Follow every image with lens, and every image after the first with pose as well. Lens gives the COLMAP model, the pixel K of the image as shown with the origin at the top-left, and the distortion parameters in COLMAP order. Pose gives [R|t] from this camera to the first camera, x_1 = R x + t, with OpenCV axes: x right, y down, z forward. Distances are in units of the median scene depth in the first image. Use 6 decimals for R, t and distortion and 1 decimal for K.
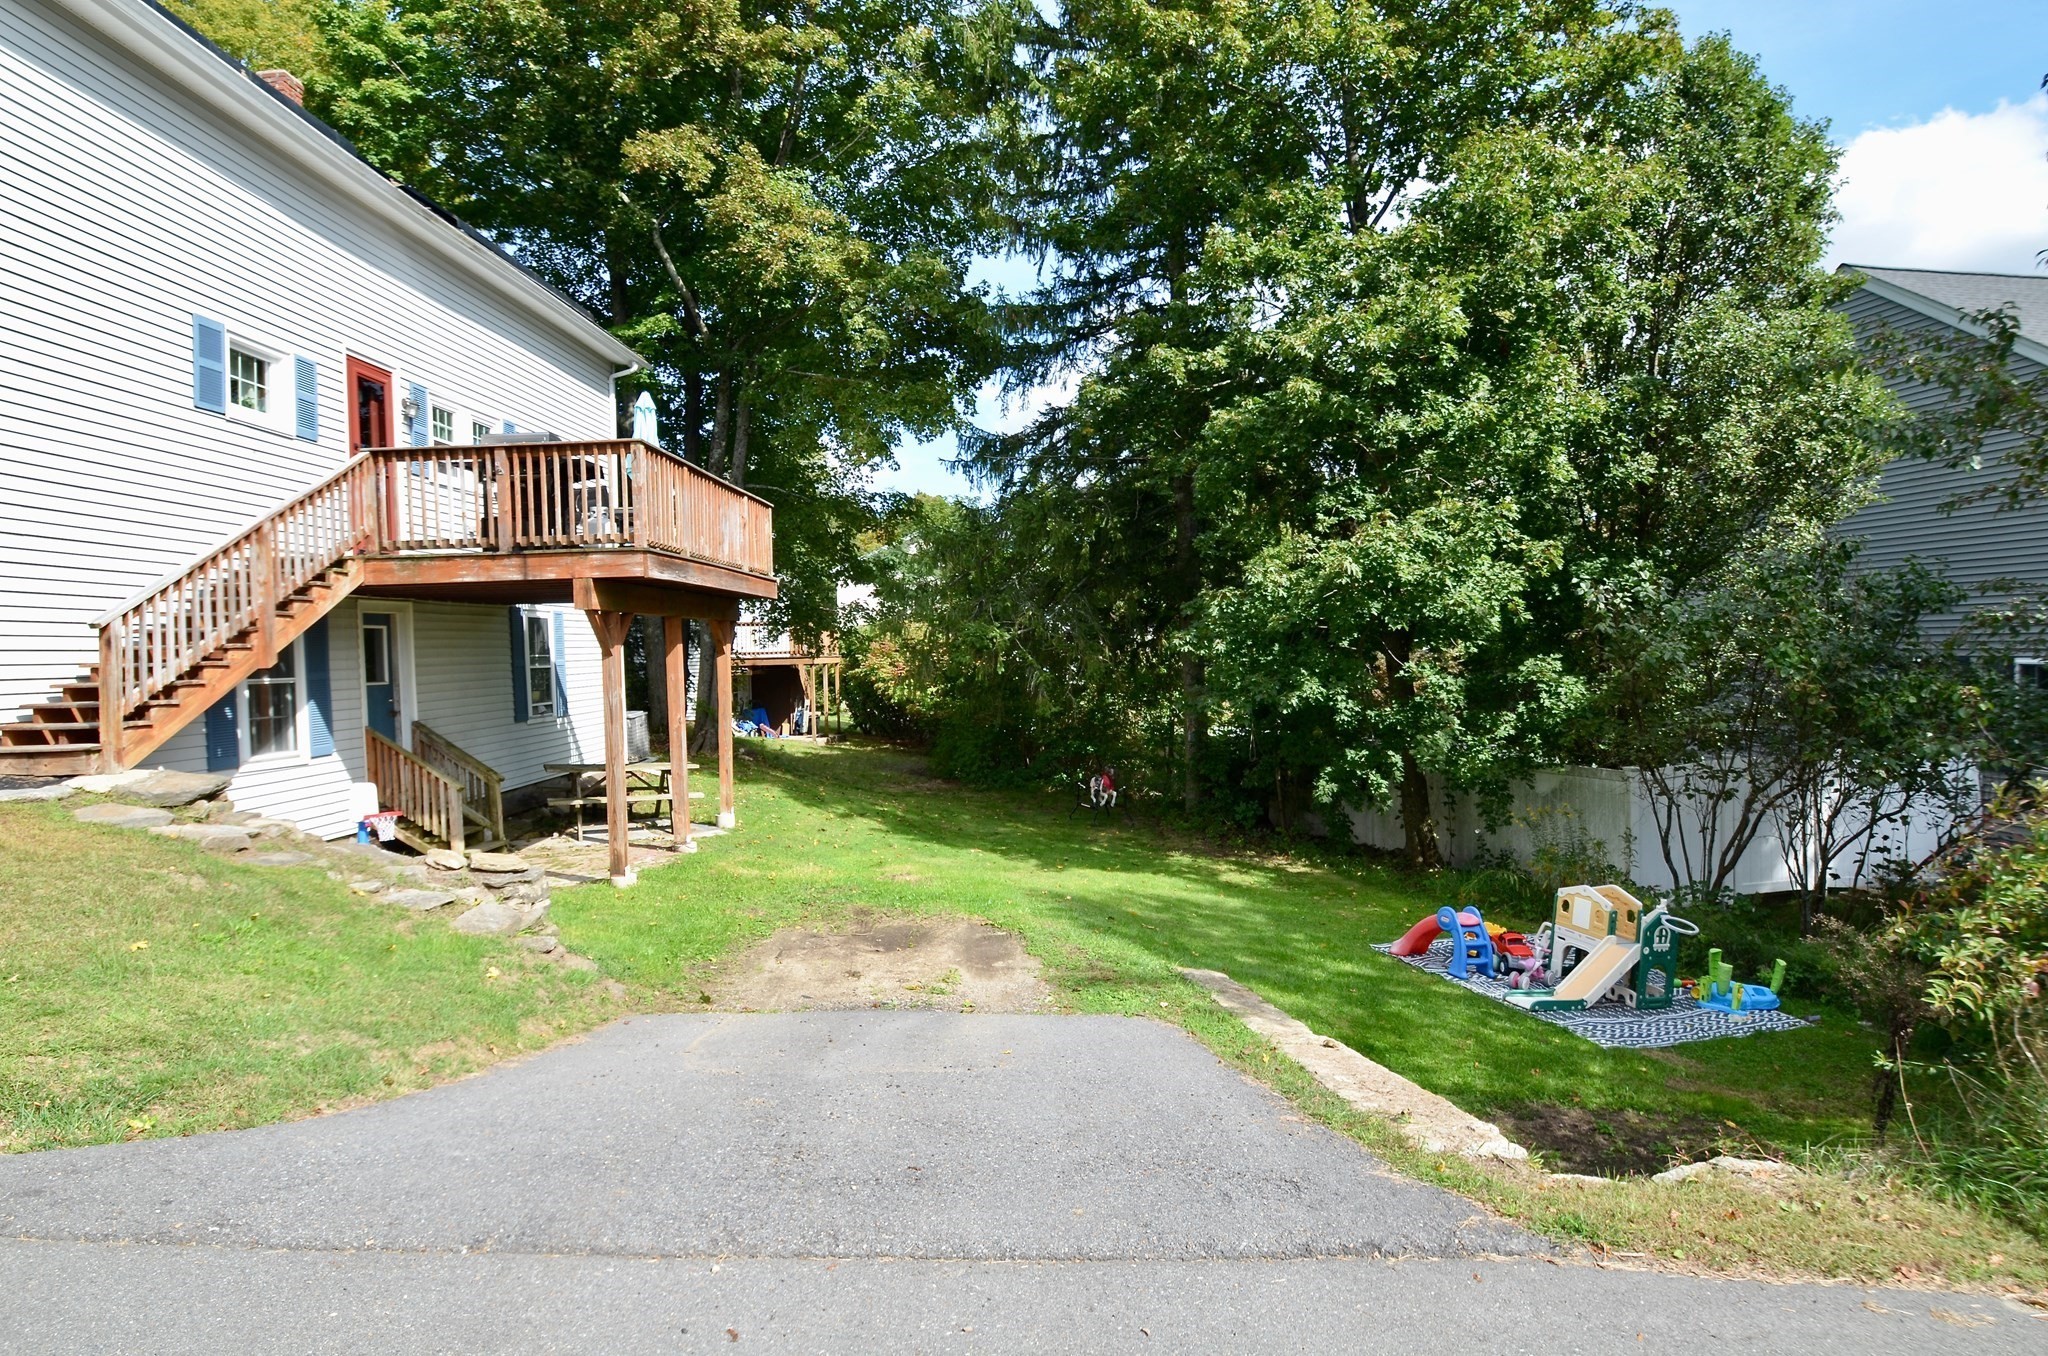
lens RADIAL K [[1123.7, 0, 1024.9], [0, 1123.7, 680.5], [0, 0, 1]] dist [-0.026603, -0.002510]
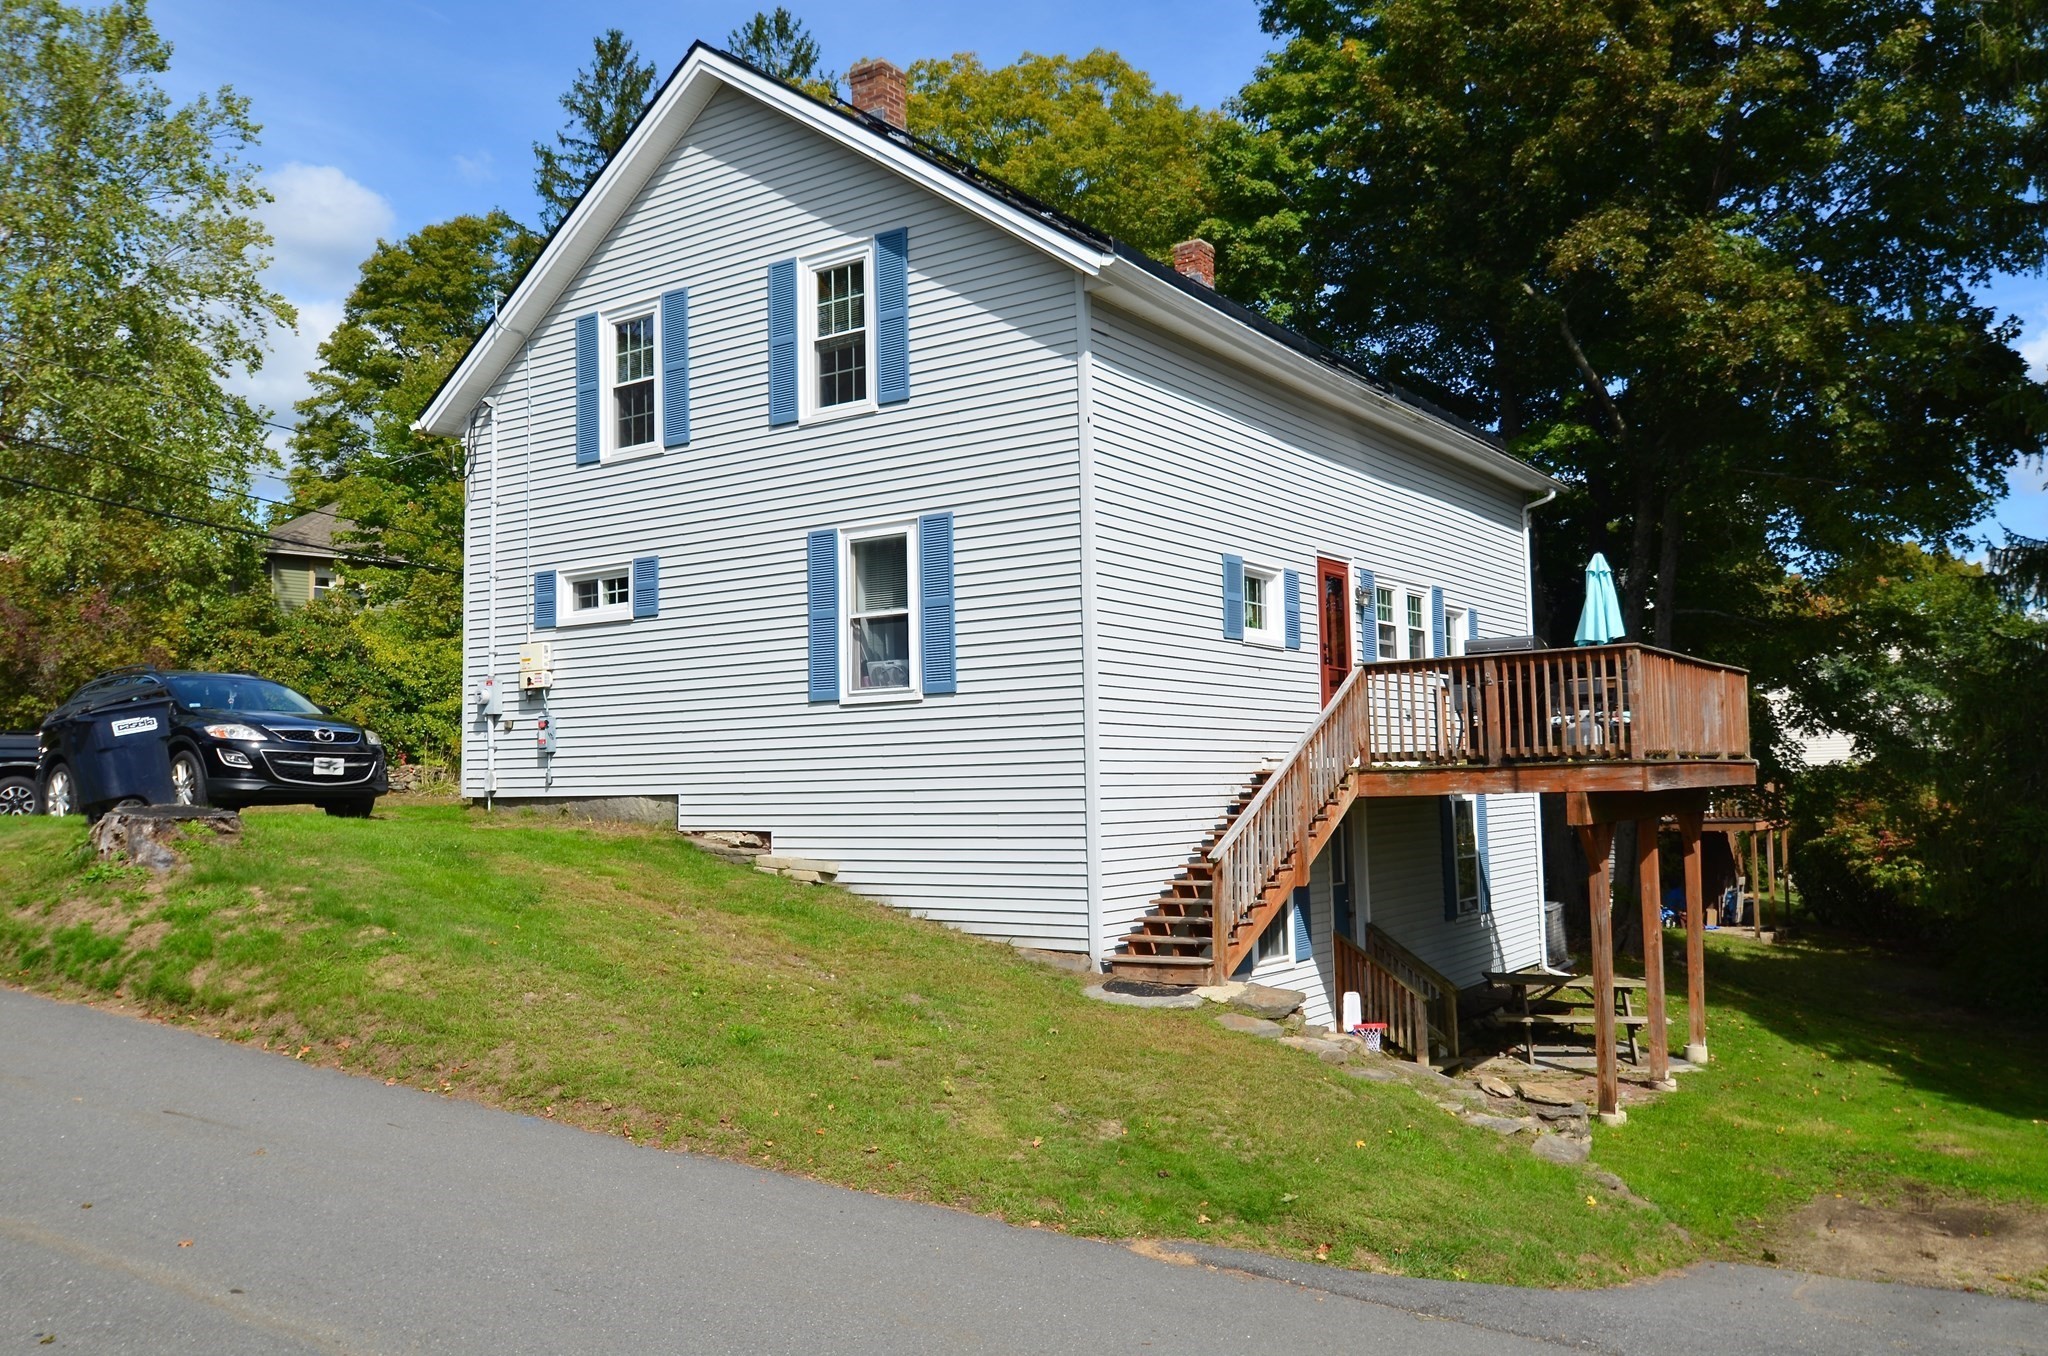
lens RADIAL K [[1629.8, 0, 1030.2], [0, 1629.8, 667.6], [0, 0, 1]] dist [-0.054837, 0.021216]
pose [[0.839040, -0.029704, -0.543258, -0.030729], [-0.018220, 0.996415, -0.082620, -0.067550], [0.543765, 0.079220, 0.835490, -0.371599]]
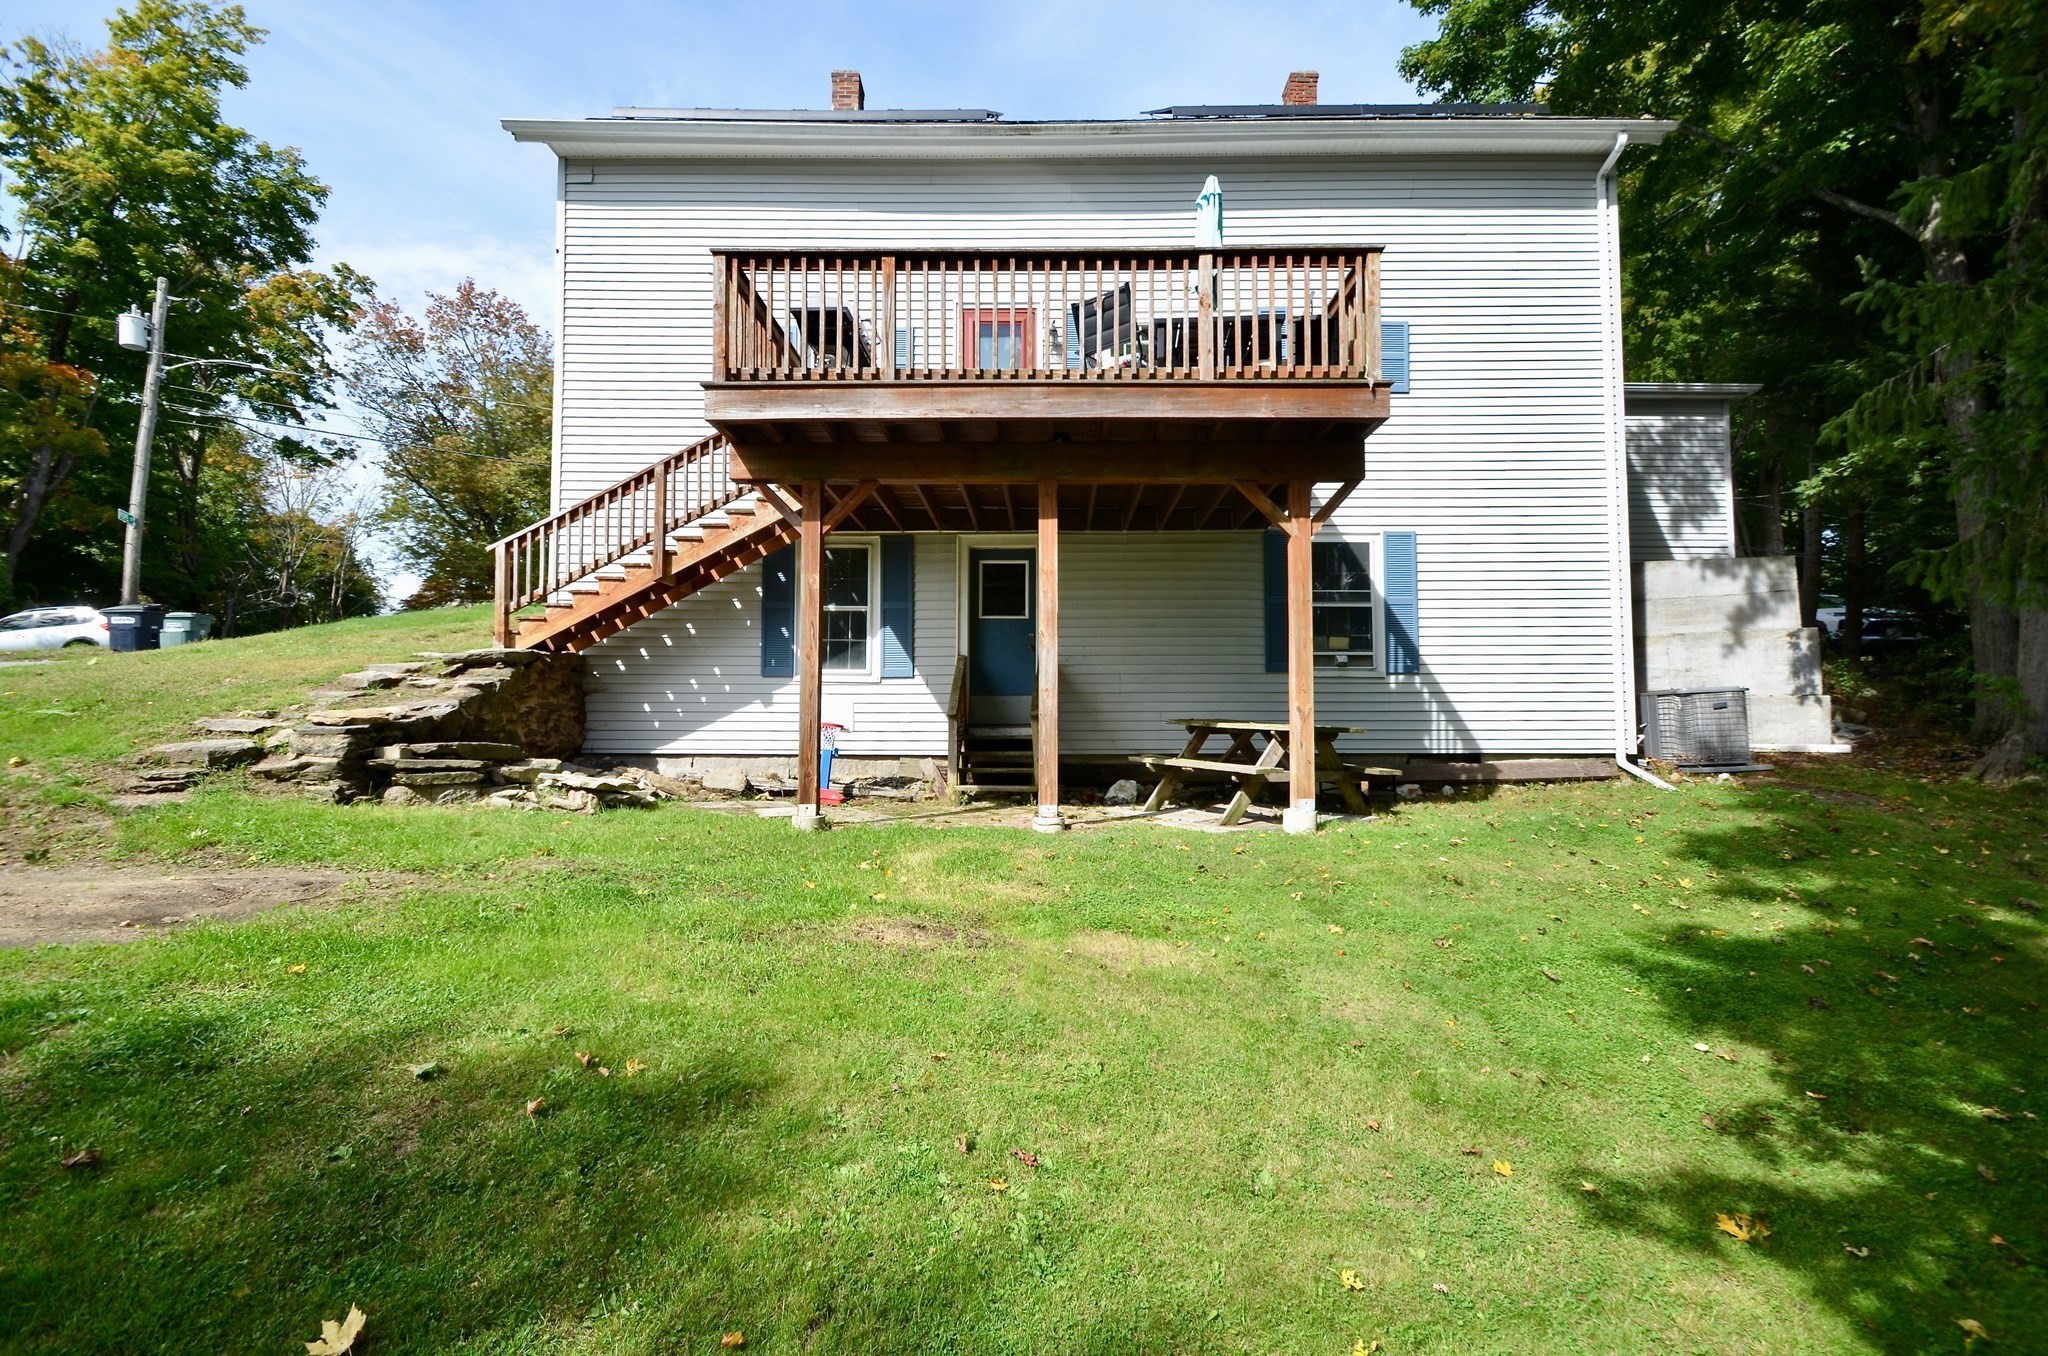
lens RADIAL K [[914.2, 0, 1024.5], [0, 914.2, 686.8], [0, 0, 1]] dist [-0.003085, -0.000690]
pose [[0.002867, -0.025753, -0.999664, 0.264855], [-0.030626, 0.999197, -0.025829, 0.093120], [0.999527, 0.030689, 0.002076, 1.079145]]
